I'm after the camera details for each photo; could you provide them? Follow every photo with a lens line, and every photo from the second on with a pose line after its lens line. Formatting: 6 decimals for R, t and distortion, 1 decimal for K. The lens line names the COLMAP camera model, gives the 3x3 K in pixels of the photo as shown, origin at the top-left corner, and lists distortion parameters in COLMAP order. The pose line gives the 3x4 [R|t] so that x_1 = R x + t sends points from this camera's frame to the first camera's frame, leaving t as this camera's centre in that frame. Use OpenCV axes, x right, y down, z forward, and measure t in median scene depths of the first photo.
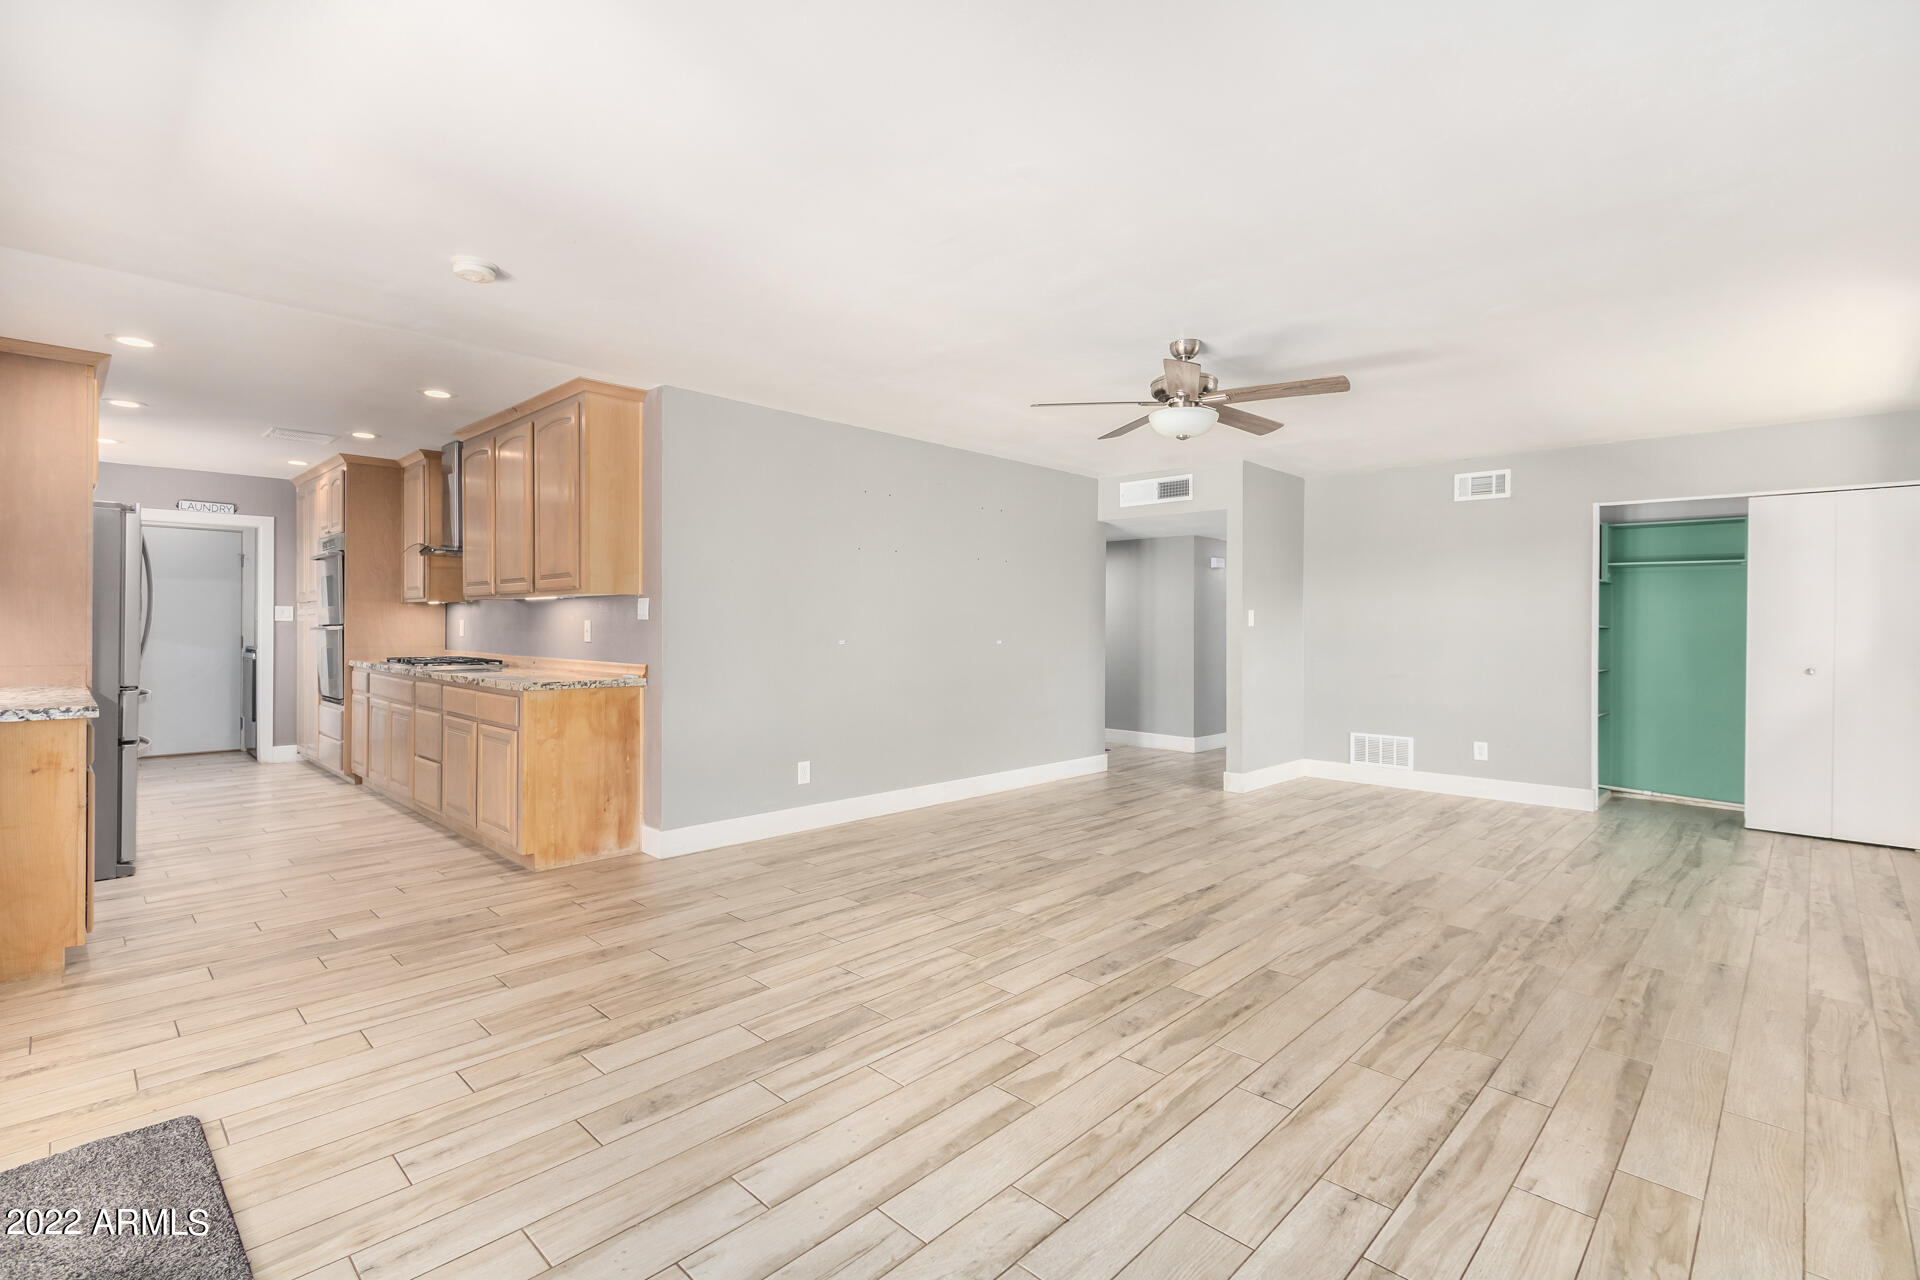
lens RADIAL K [[877.4, 0, 951.2], [0, 877.4, 626.6], [0, 0, 1]] dist [0.003910, 0.000069]
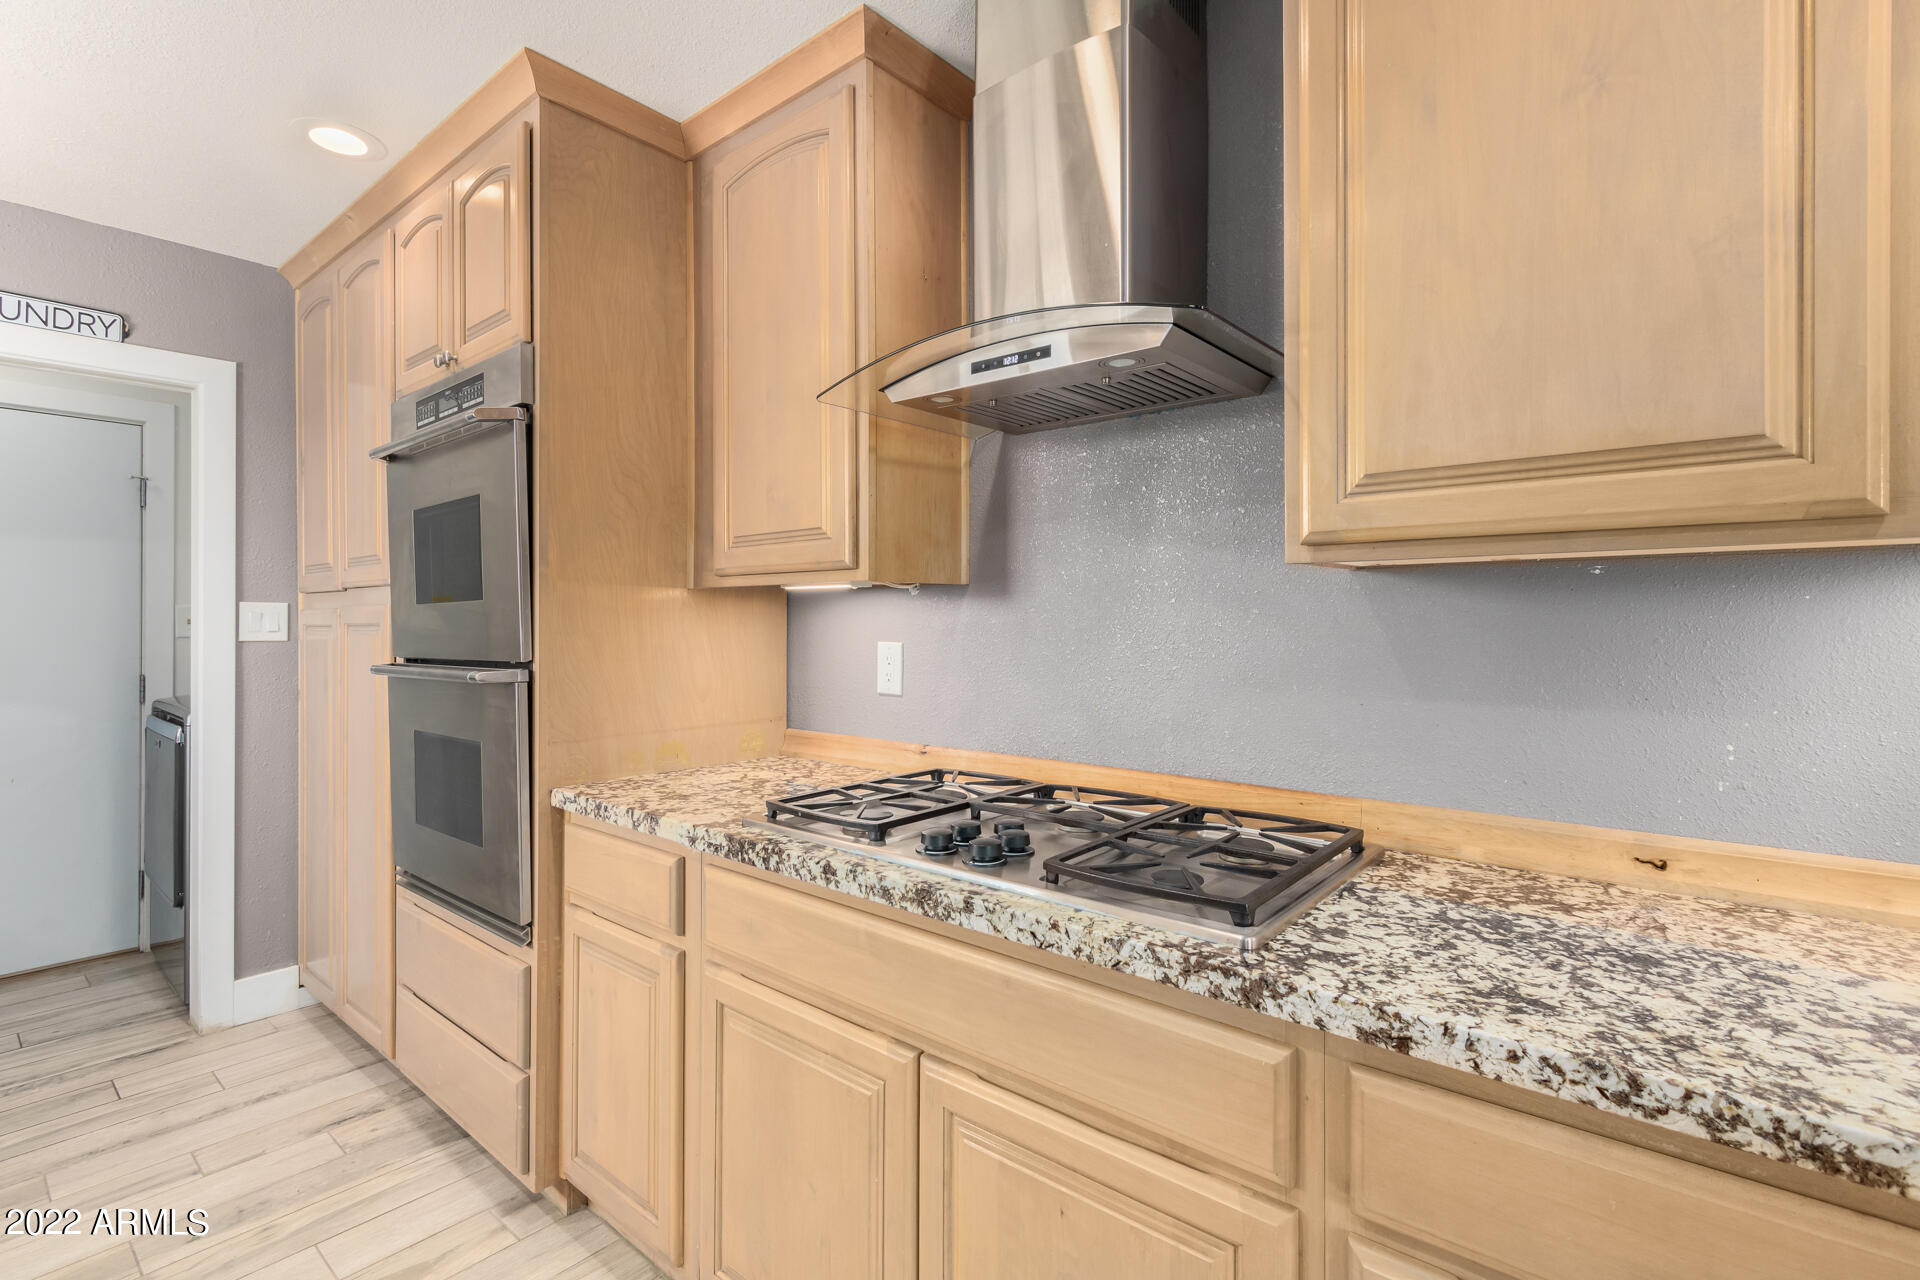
lens RADIAL K [[877.4, 0, 951.2], [0, 877.4, 626.6], [0, 0, 1]] dist [0.003910, 0.000069]
pose [[0.997538, -0.002767, 0.070072, -0.588986], [0.002778, 0.999996, -0.000058, -0.014164], [-0.070071, 0.000253, 0.997542, 0.723150]]
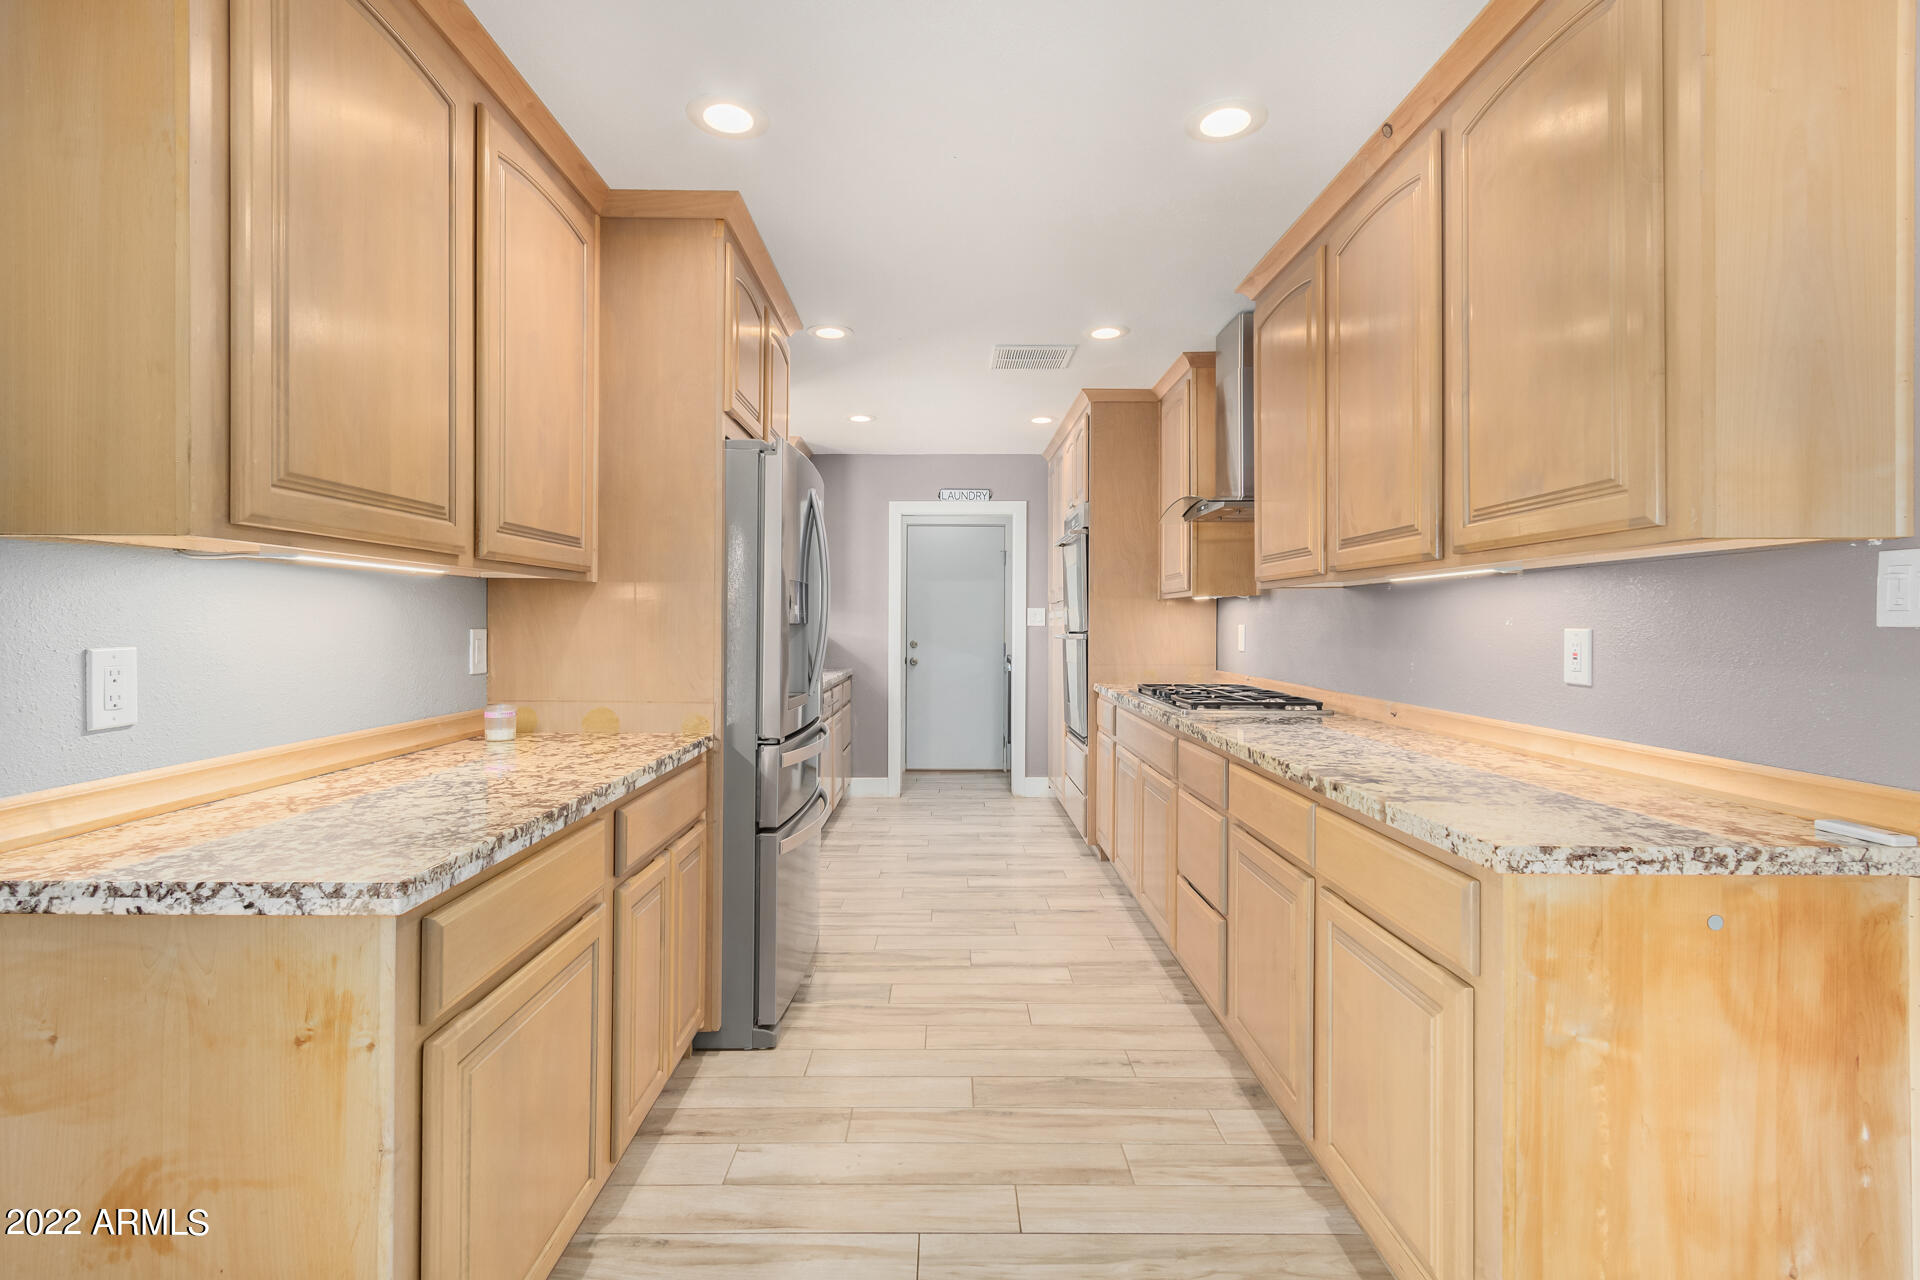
lens RADIAL K [[877.4, 0, 951.2], [0, 877.4, 626.6], [0, 0, 1]] dist [0.003910, 0.000069]
pose [[0.700102, -0.000467, -0.714043, -0.270564], [-0.000126, 1.000000, -0.000777, -0.006116], [0.714043, 0.000634, 0.700102, 0.438482]]
